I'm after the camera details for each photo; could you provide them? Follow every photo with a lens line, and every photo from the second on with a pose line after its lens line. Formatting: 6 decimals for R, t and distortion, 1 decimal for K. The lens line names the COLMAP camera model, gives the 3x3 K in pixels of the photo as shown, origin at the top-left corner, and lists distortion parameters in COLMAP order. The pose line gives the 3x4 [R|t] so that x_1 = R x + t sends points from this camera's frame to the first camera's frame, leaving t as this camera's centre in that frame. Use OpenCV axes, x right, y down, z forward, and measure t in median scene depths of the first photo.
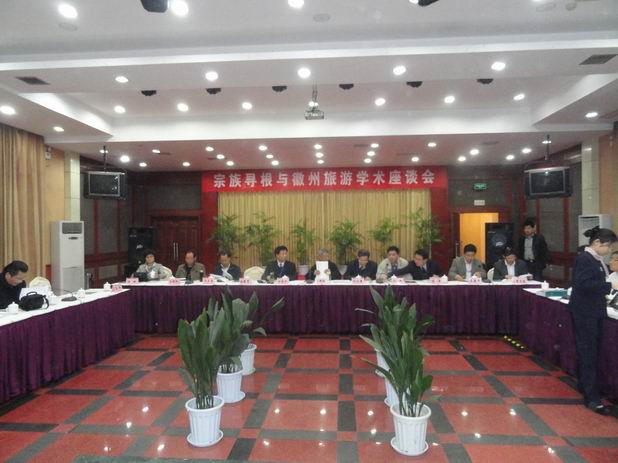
lens RADIAL K [[425.9, 0, 312.1], [0, 425.9, 232.9], [0, 0, 1]] dist [-0.011428, 0.003774]
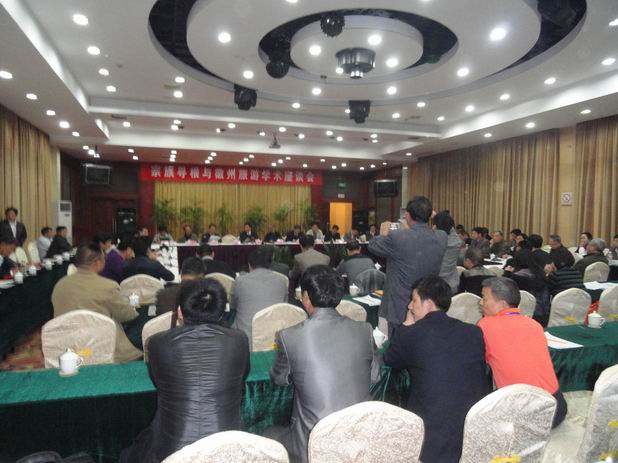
lens RADIAL K [[425.9, 0, 310.6], [0, 425.9, 231.1], [0, 0, 1]] dist [-0.011428, 0.003774]
pose [[0.928800, 0.004482, 0.370553, -0.266977], [-0.019594, 0.999122, 0.037028, -0.001178], [-0.370062, -0.041653, 0.928073, -0.363785]]
